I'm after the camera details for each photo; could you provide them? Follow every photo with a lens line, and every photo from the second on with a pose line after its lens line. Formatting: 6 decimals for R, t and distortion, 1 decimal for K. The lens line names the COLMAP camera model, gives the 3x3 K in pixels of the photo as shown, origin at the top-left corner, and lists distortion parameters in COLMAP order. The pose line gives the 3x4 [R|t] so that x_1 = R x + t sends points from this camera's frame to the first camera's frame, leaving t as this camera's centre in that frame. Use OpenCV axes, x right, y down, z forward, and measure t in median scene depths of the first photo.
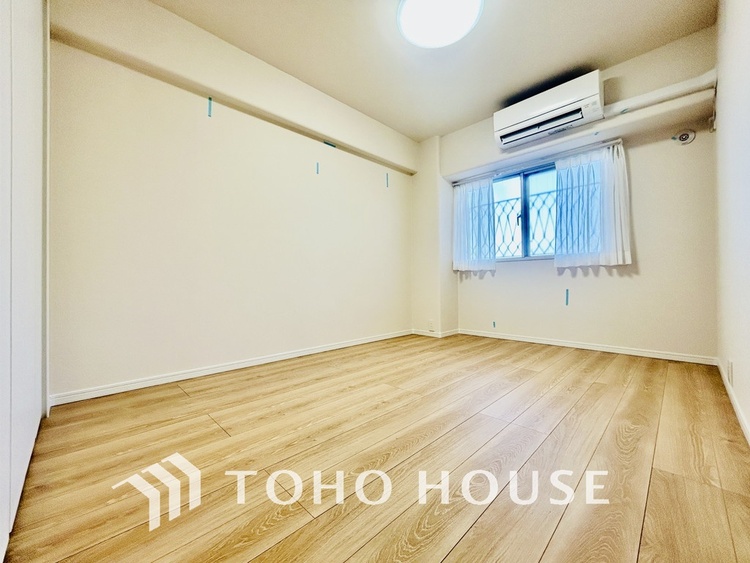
lens RADIAL K [[305.0, 0, 374.7], [0, 305.0, 281.6], [0, 0, 1]] dist [0.000690, -0.000061]
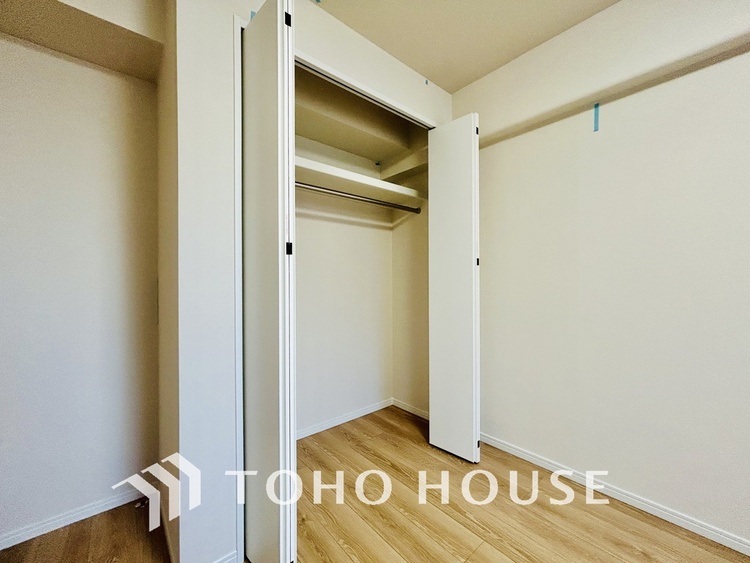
lens RADIAL K [[305.0, 0, 376.9], [0, 305.0, 284.7], [0, 0, 1]] dist [0.000690, -0.000061]
pose [[-0.067528, -0.005819, -0.997700, 0.254874], [0.002125, 0.999980, -0.005976, -0.215914], [0.997715, -0.002524, -0.067514, 0.652915]]
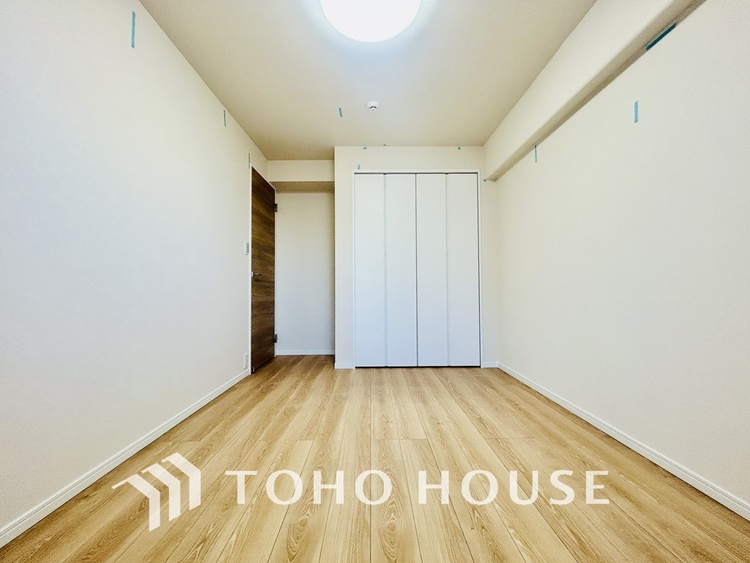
lens RADIAL K [[305.0, 0, 372.9], [0, 305.0, 284.4], [0, 0, 1]] dist [0.000690, -0.000061]
pose [[-0.704457, 0.001631, -0.709745, 0.832201], [0.018569, 0.999697, -0.016133, -0.104917], [0.709504, -0.024544, -0.704274, 1.660222]]
